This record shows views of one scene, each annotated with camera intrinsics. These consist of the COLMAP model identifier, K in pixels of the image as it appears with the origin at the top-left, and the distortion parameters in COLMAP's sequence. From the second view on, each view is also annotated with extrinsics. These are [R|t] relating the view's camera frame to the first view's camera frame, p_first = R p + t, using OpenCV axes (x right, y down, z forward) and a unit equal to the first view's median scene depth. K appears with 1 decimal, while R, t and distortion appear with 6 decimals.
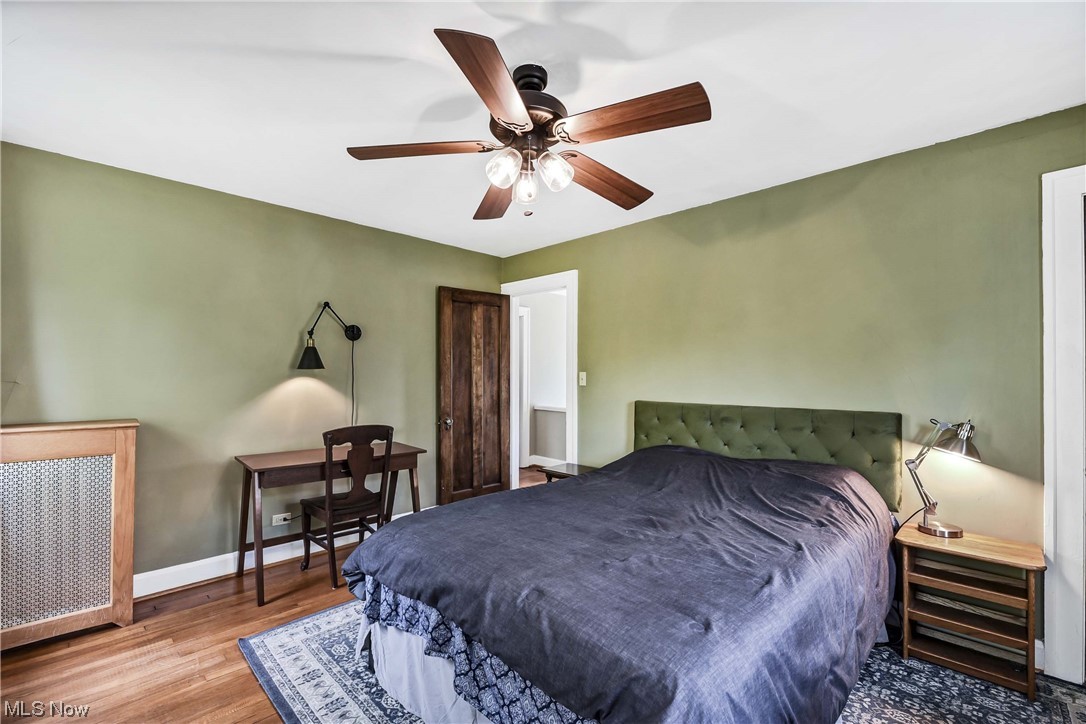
lens RADIAL K [[483.2, 0, 541.0], [0, 483.2, 367.9], [0, 0, 1]] dist [0.000686, -0.001951]
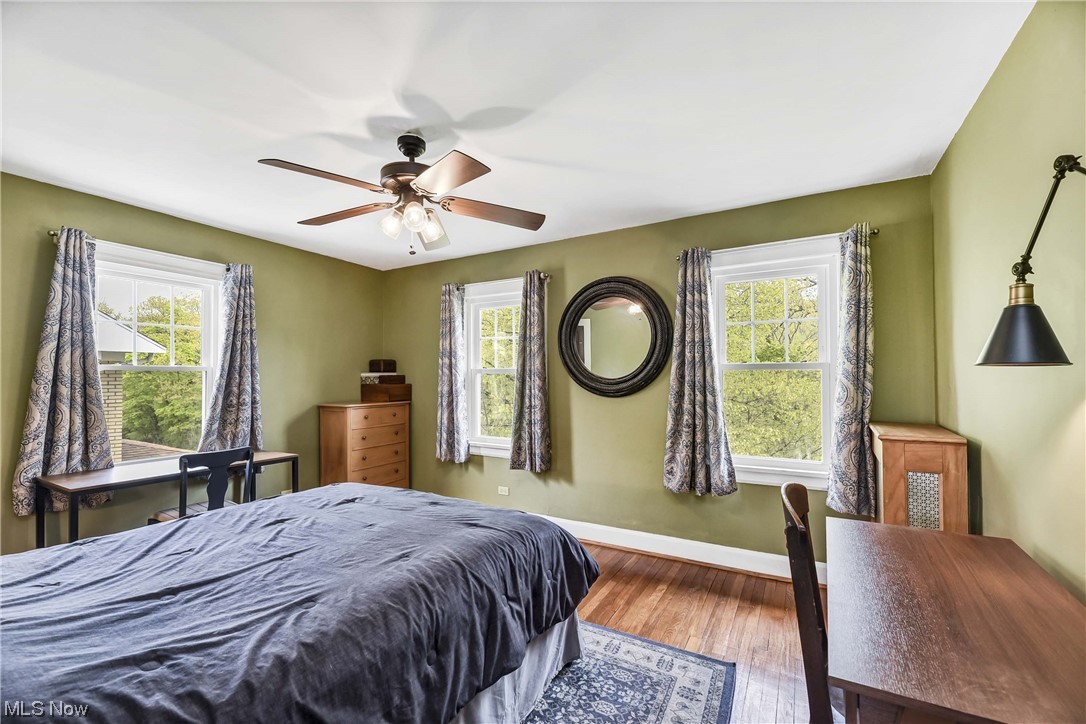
lens RADIAL K [[456.1, 0, 545.3], [0, 456.1, 369.3], [0, 0, 1]] dist [-0.002228, -0.000514]
pose [[-0.965774, -0.002579, -0.259374, -0.044903], [0.005186, 0.999559, -0.029249, 0.019664], [0.259335, -0.029593, -0.965334, 1.838251]]
